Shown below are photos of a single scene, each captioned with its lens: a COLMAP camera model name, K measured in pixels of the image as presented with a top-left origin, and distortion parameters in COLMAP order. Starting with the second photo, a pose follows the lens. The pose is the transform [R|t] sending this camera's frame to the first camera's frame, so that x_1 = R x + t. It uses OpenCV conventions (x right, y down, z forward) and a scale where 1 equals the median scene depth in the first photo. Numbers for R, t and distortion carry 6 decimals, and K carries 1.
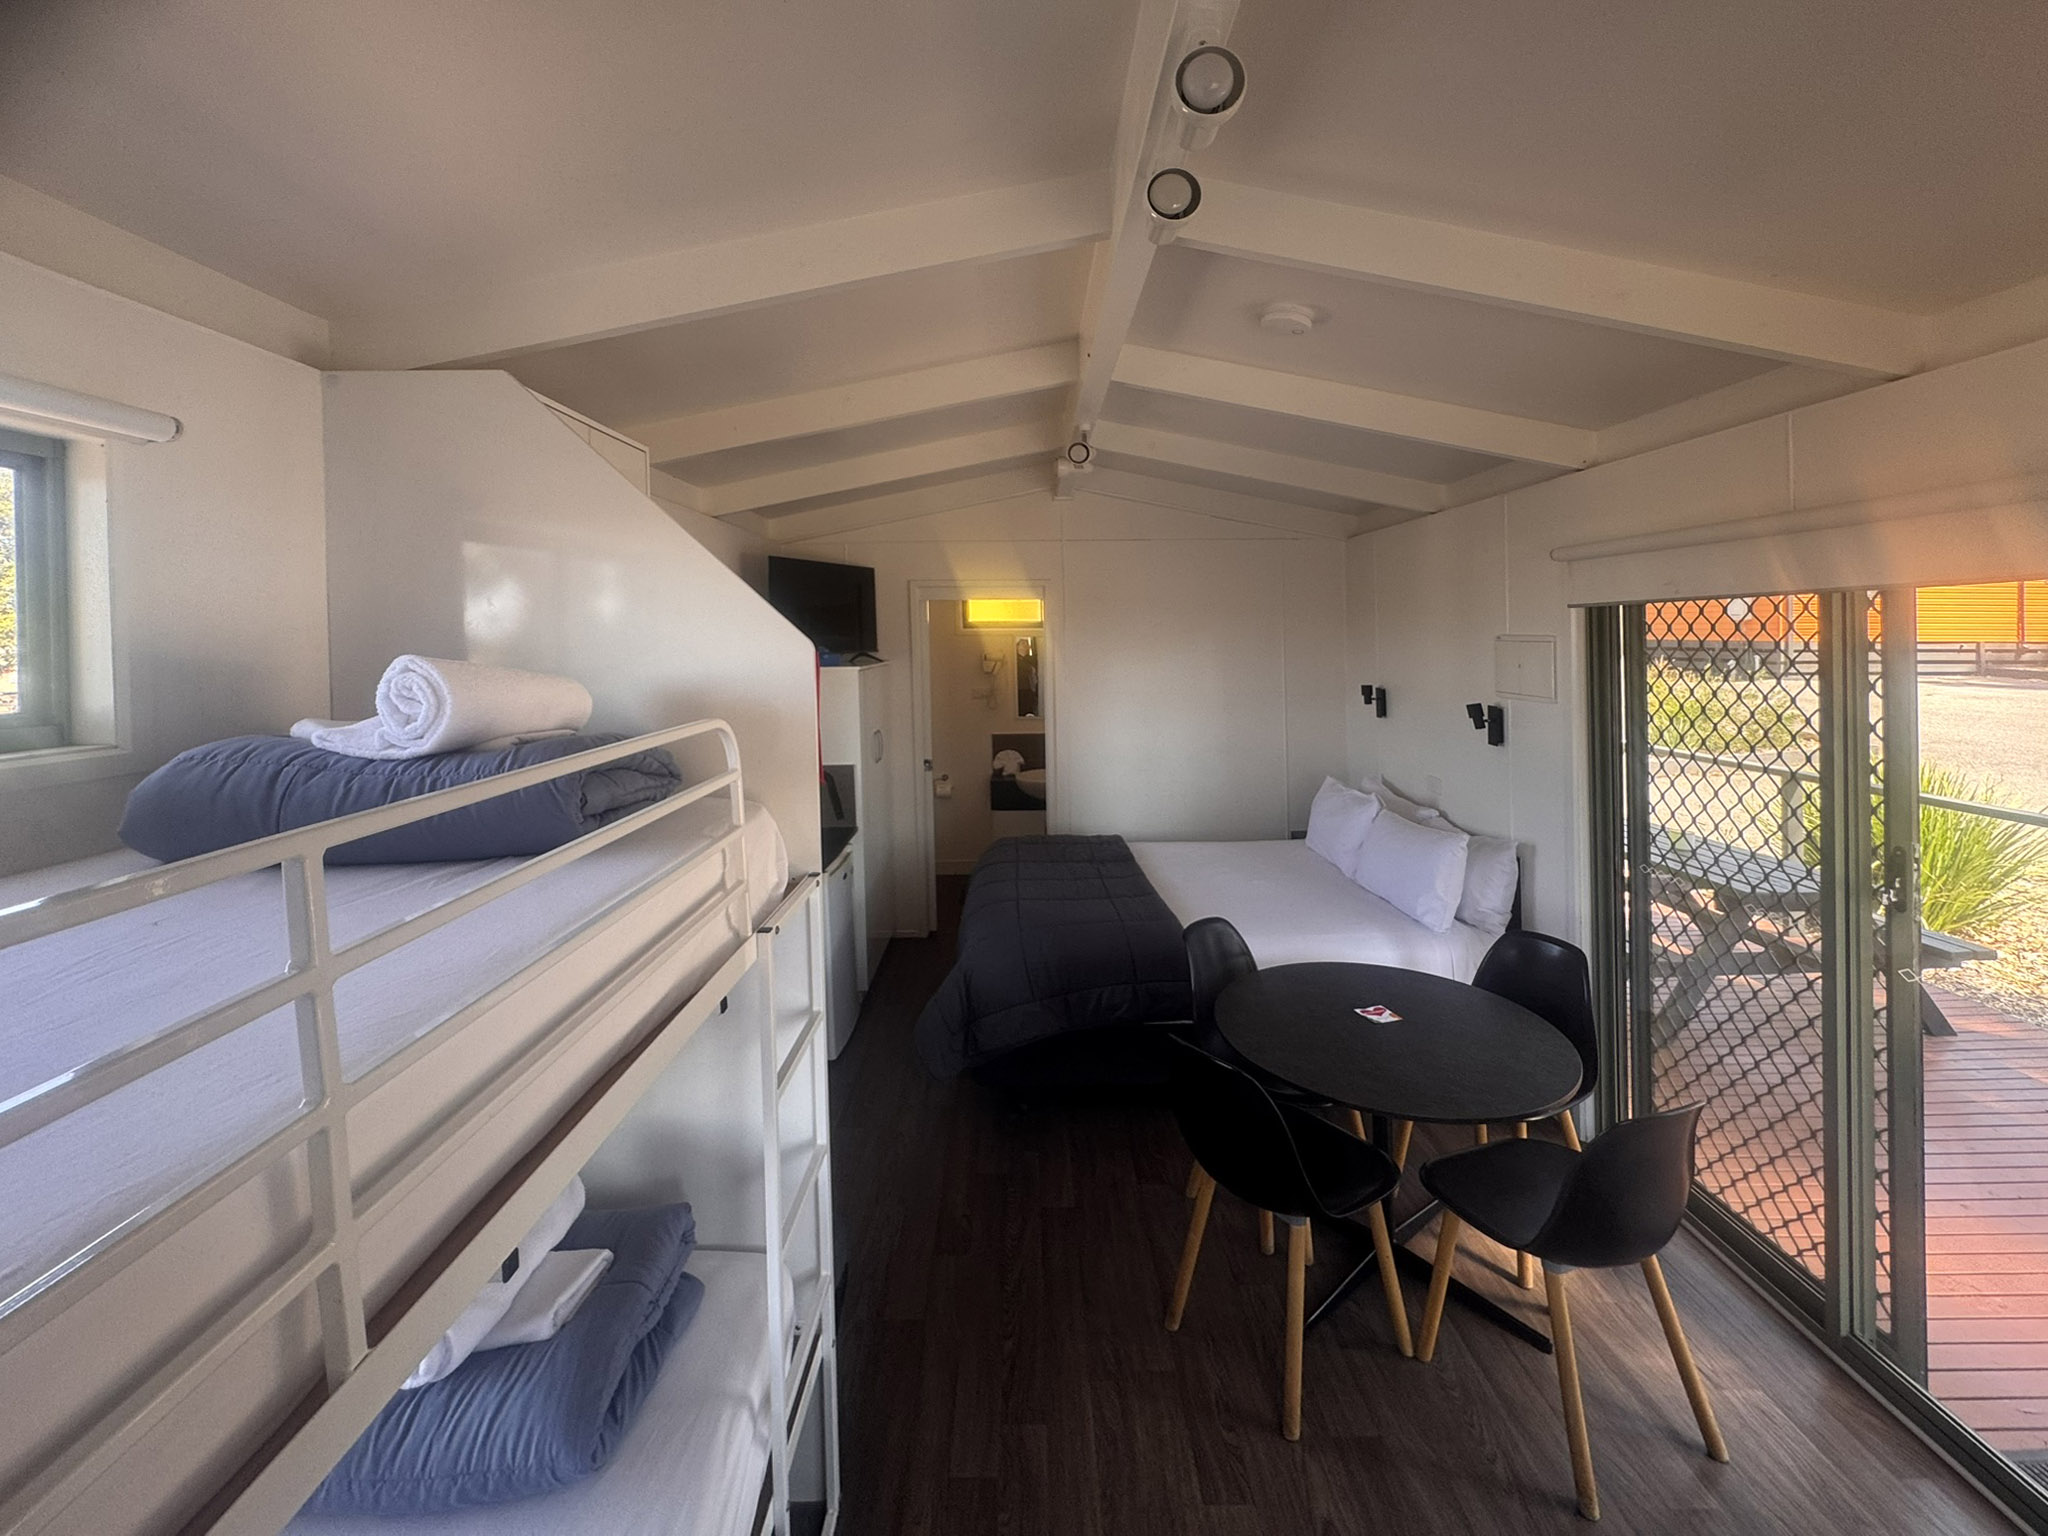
lens RADIAL K [[860.9, 0, 1024.0], [0, 860.9, 768.0], [0, 0, 1]] dist [-0.000832, -0.000015]
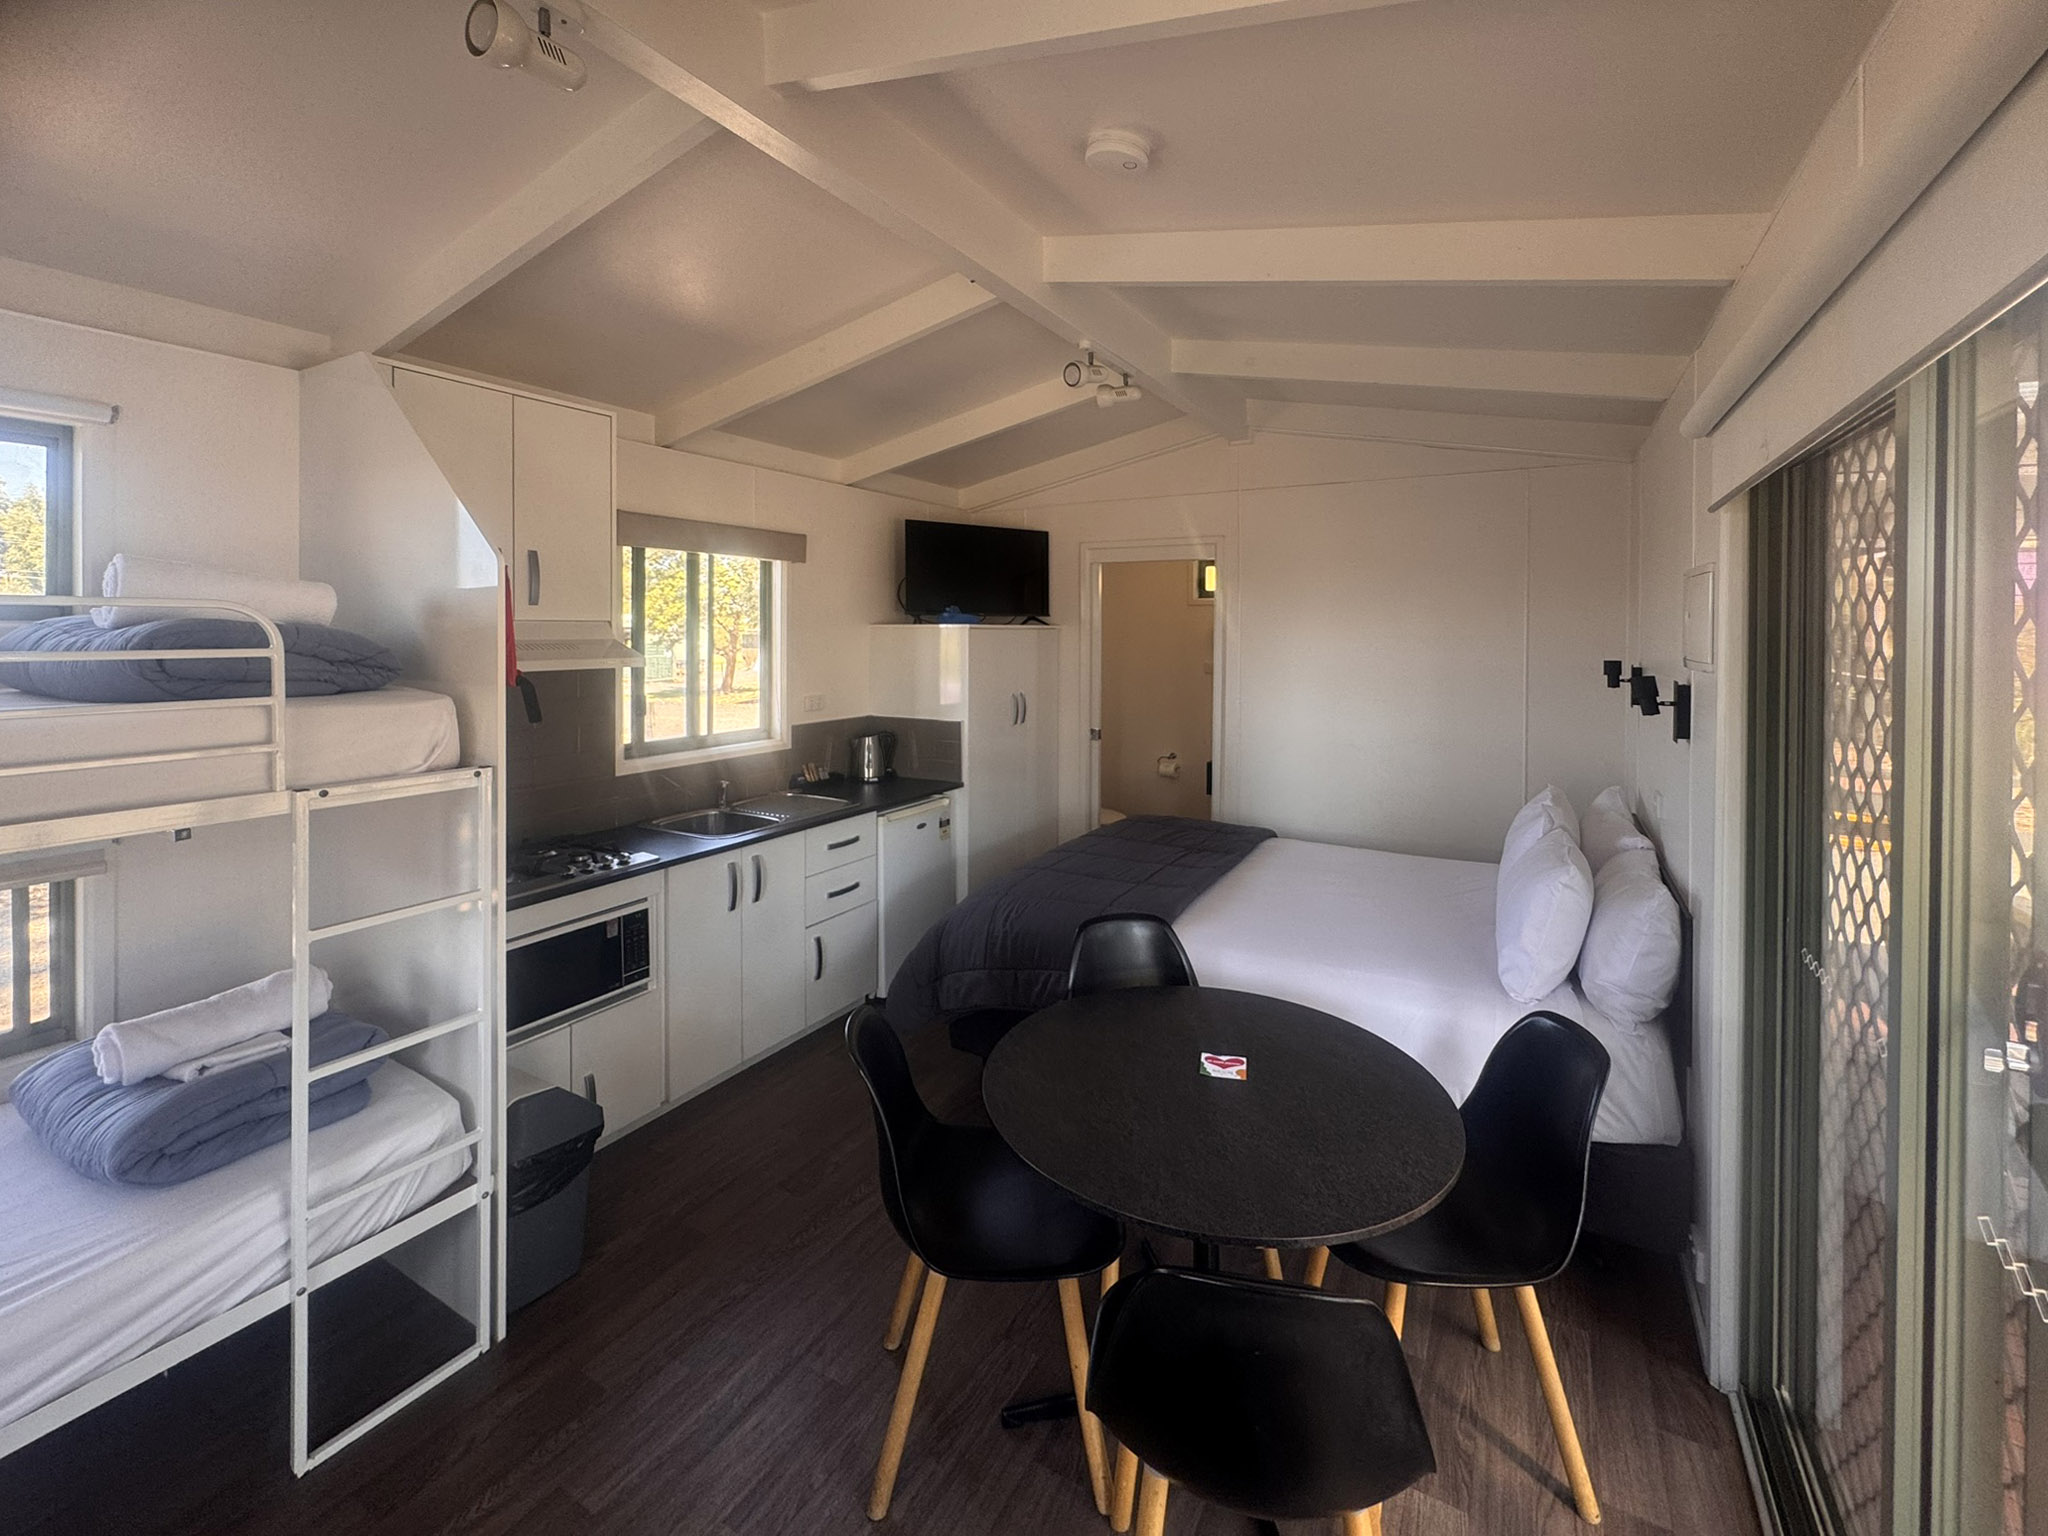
lens RADIAL K [[845.1, 0, 1036.0], [0, 845.1, 762.7], [0, 0, 1]] dist [-0.001677, -0.000209]
pose [[0.867808, 0.084618, -0.489642, 0.468136], [-0.083457, 0.996216, 0.024249, 0.015974], [0.489841, 0.019821, 0.871586, 0.214940]]
